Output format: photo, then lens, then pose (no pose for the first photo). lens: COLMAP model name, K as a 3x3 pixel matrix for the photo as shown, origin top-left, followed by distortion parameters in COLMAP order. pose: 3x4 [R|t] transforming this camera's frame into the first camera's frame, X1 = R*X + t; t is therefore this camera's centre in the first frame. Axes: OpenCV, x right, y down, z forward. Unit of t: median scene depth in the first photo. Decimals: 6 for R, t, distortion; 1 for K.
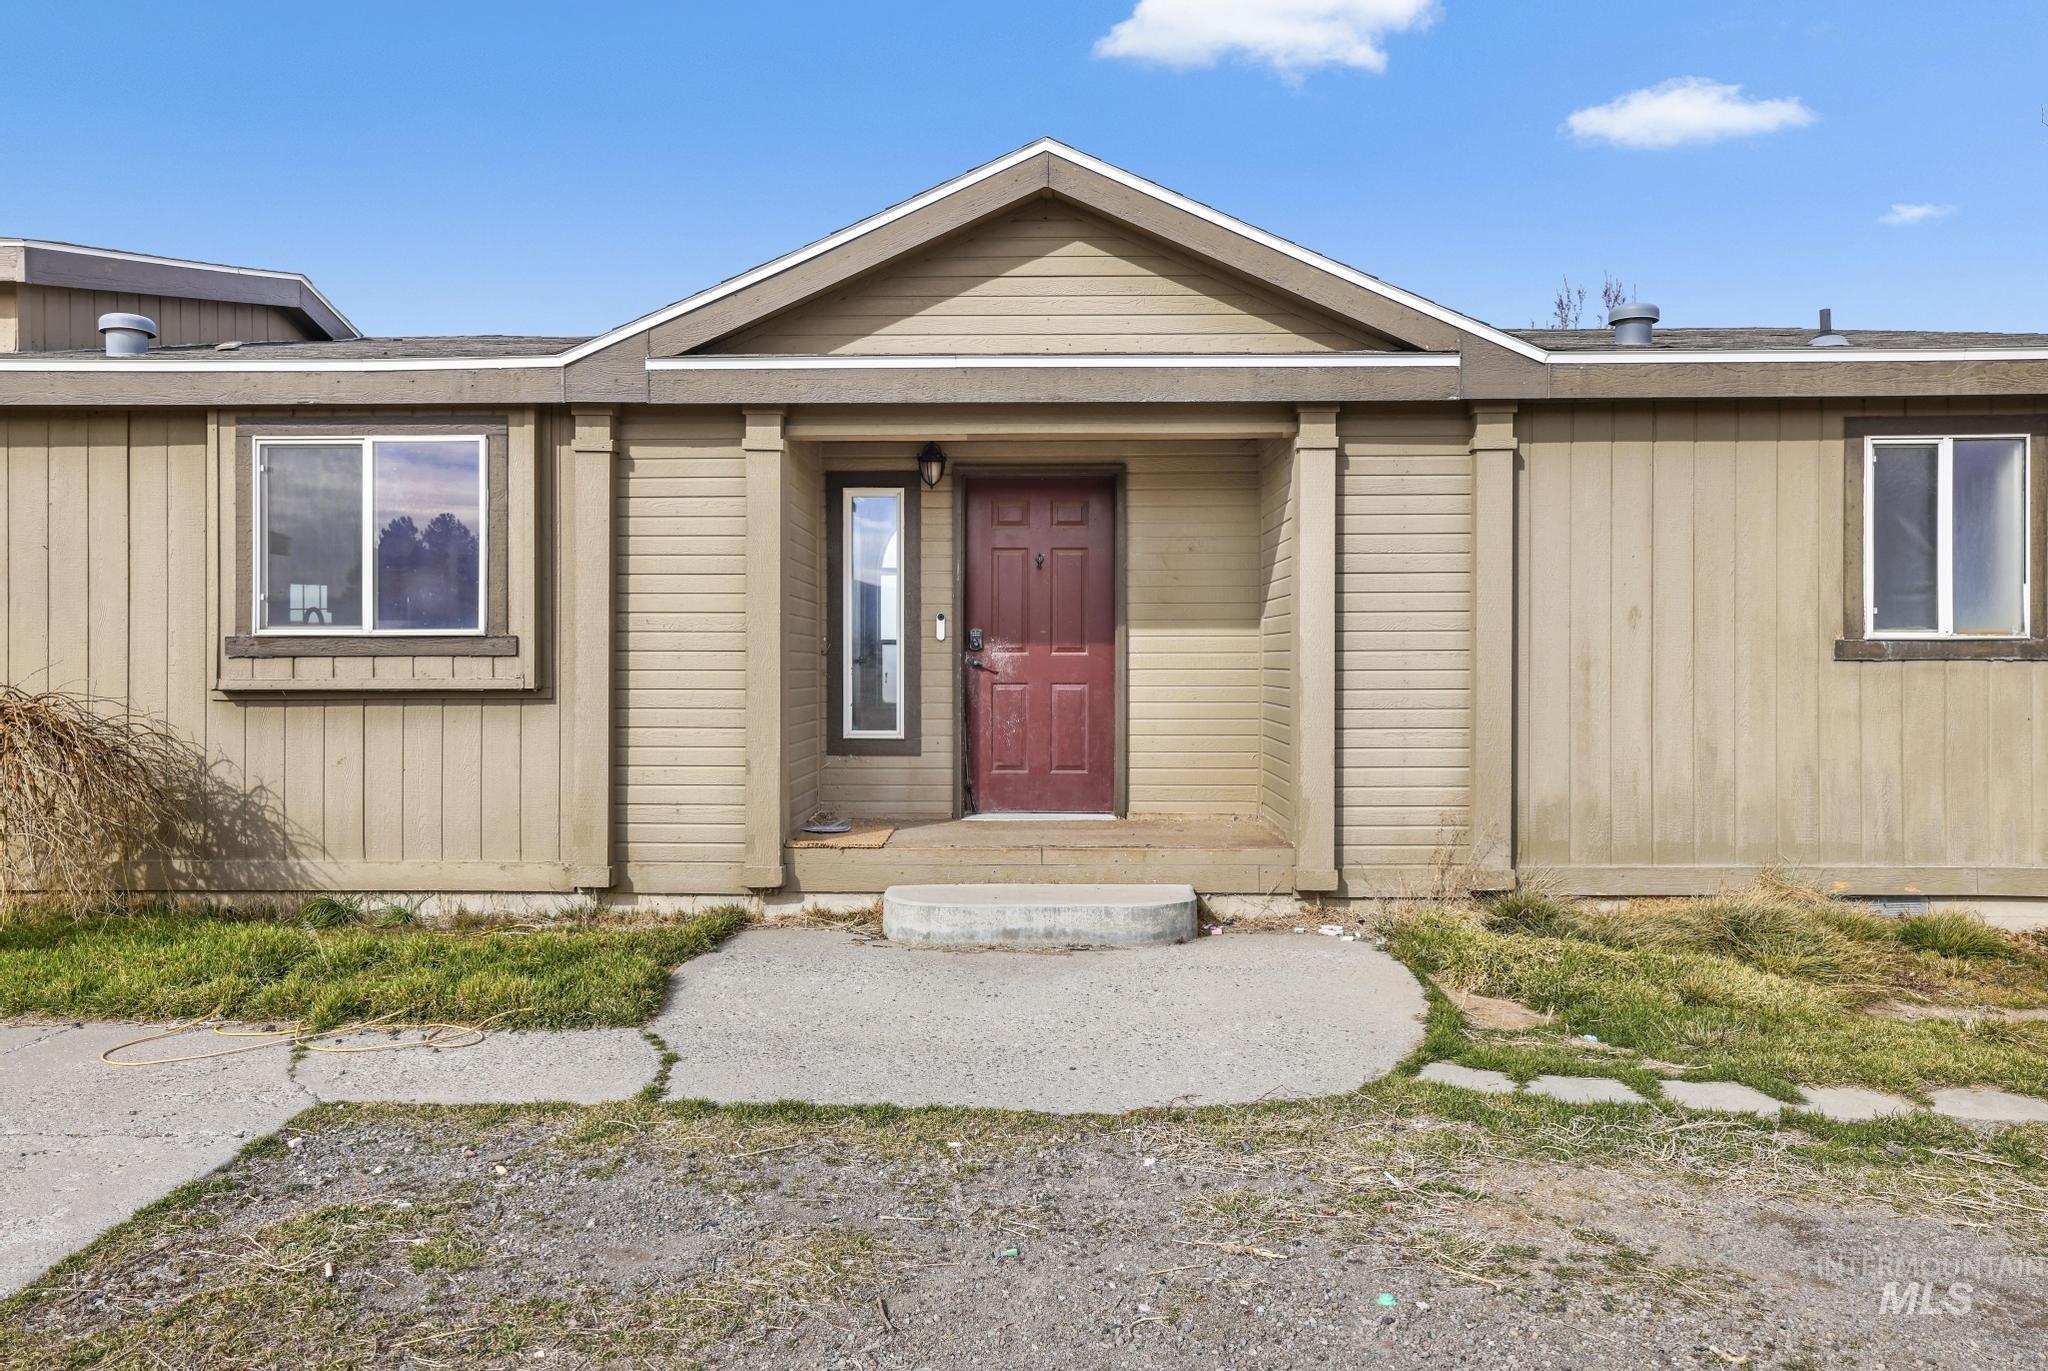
lens RADIAL K [[1377.1, 0, 1015.7], [0, 1377.1, 674.6], [0, 0, 1]] dist [0.002676, 0.002762]
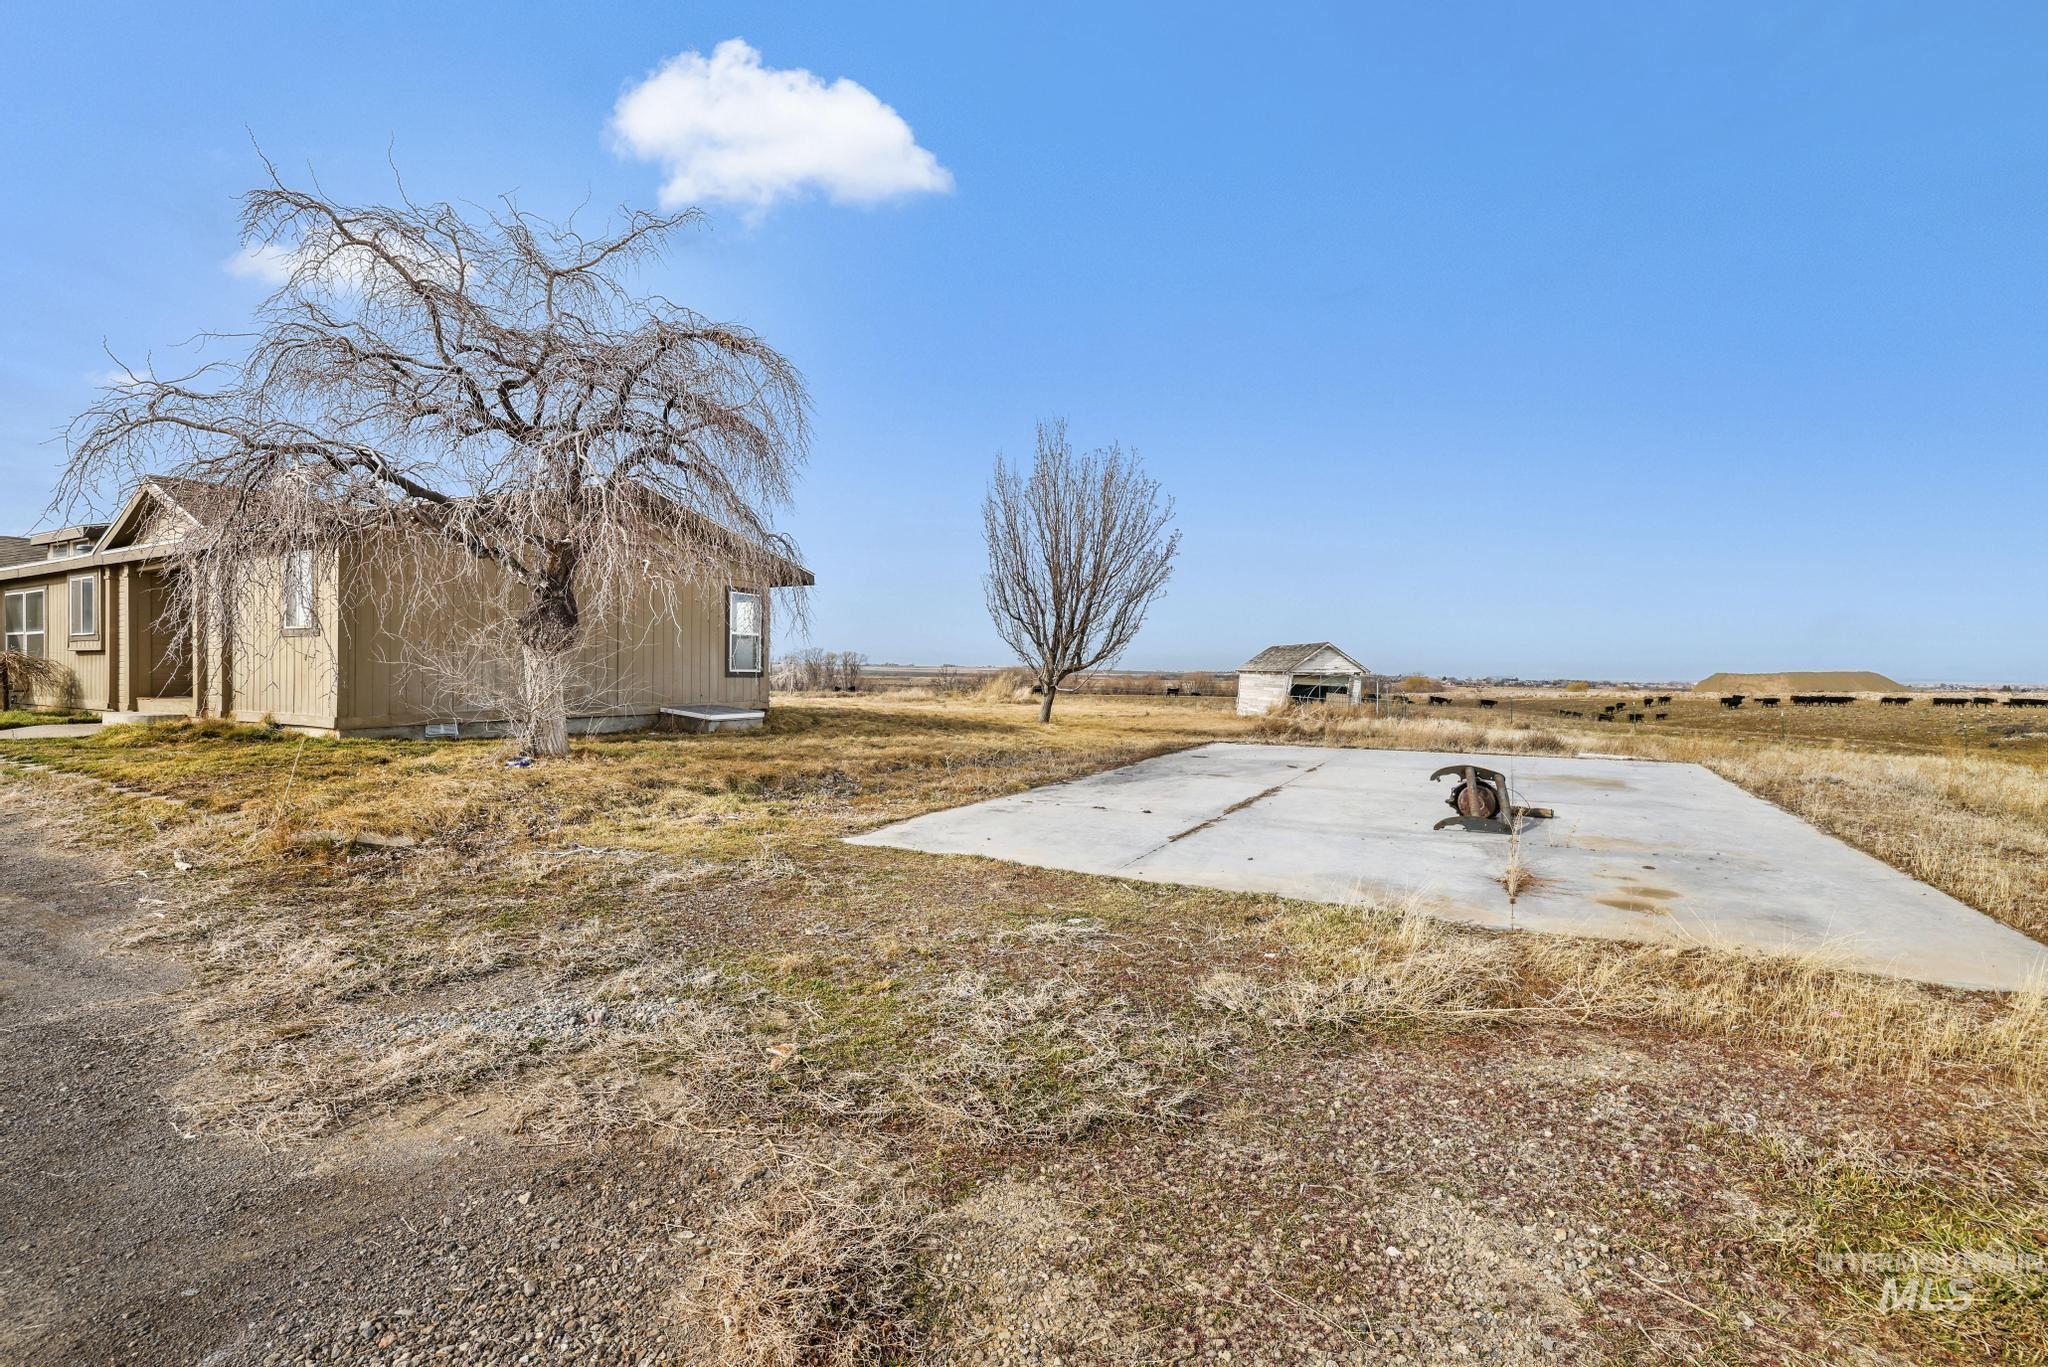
lens RADIAL K [[899.7, 0, 1014.4], [0, 899.7, 671.5], [0, 0, 1]] dist [-0.045836, 0.015426]
pose [[0.893631, 0.000497, -0.448802, 2.578362], [-0.002547, 0.999989, -0.003962, 0.062738], [0.448795, 0.004684, 0.893622, 0.102268]]
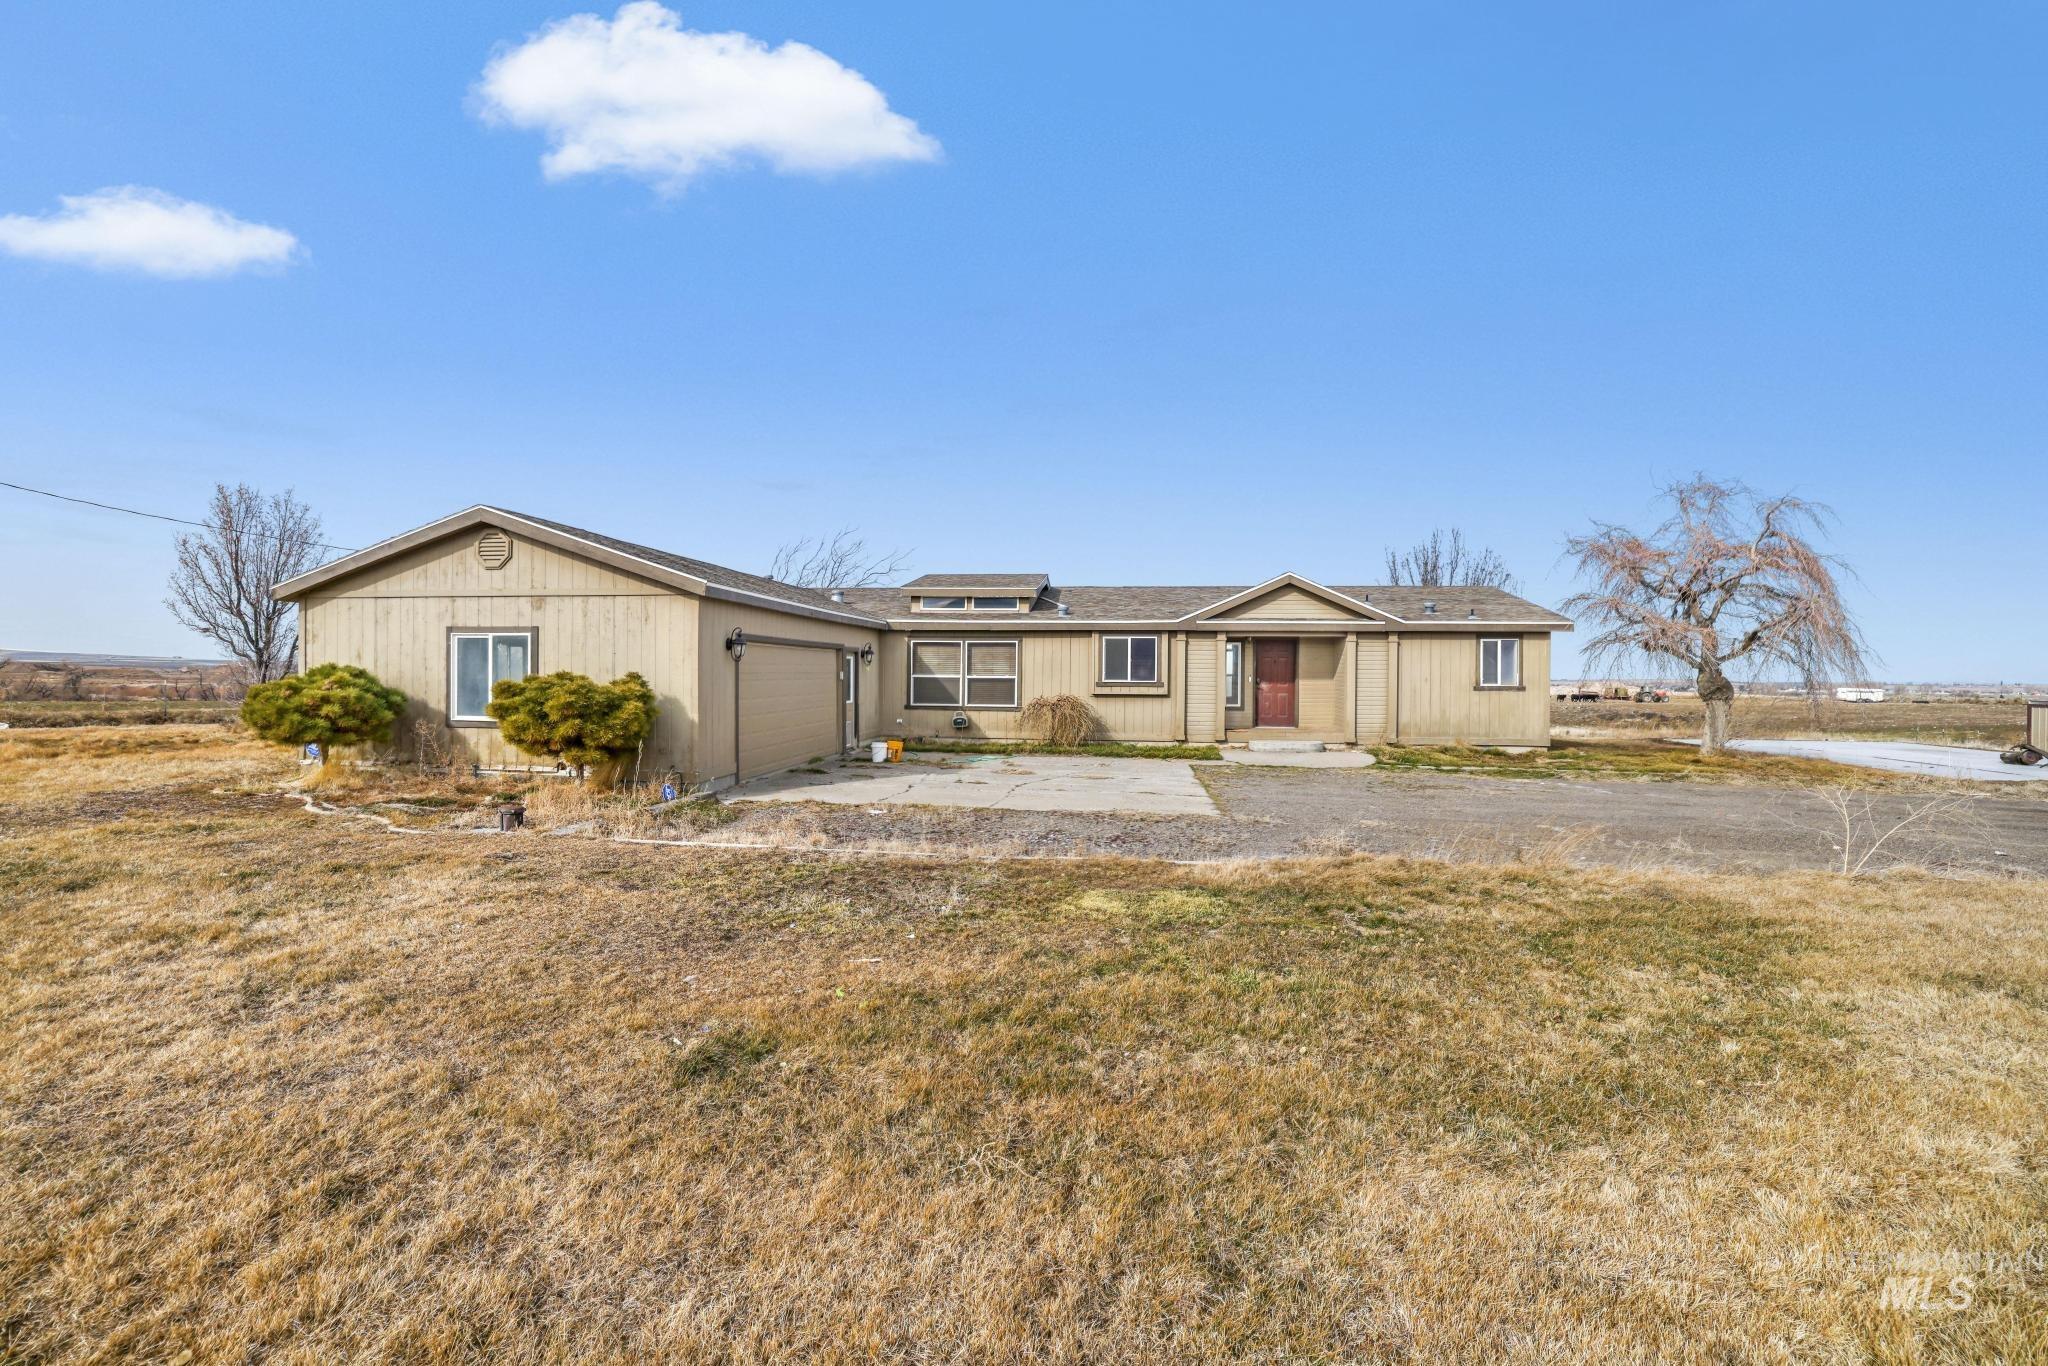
lens RADIAL K [[899.7, 0, 1014.4], [0, 899.7, 671.0], [0, 0, 1]] dist [-0.045836, 0.015426]
pose [[0.994740, 0.006780, -0.102203, -0.542849], [-0.006890, 0.999976, -0.000721, -0.059120], [0.102196, 0.001422, 0.994763, -1.889077]]
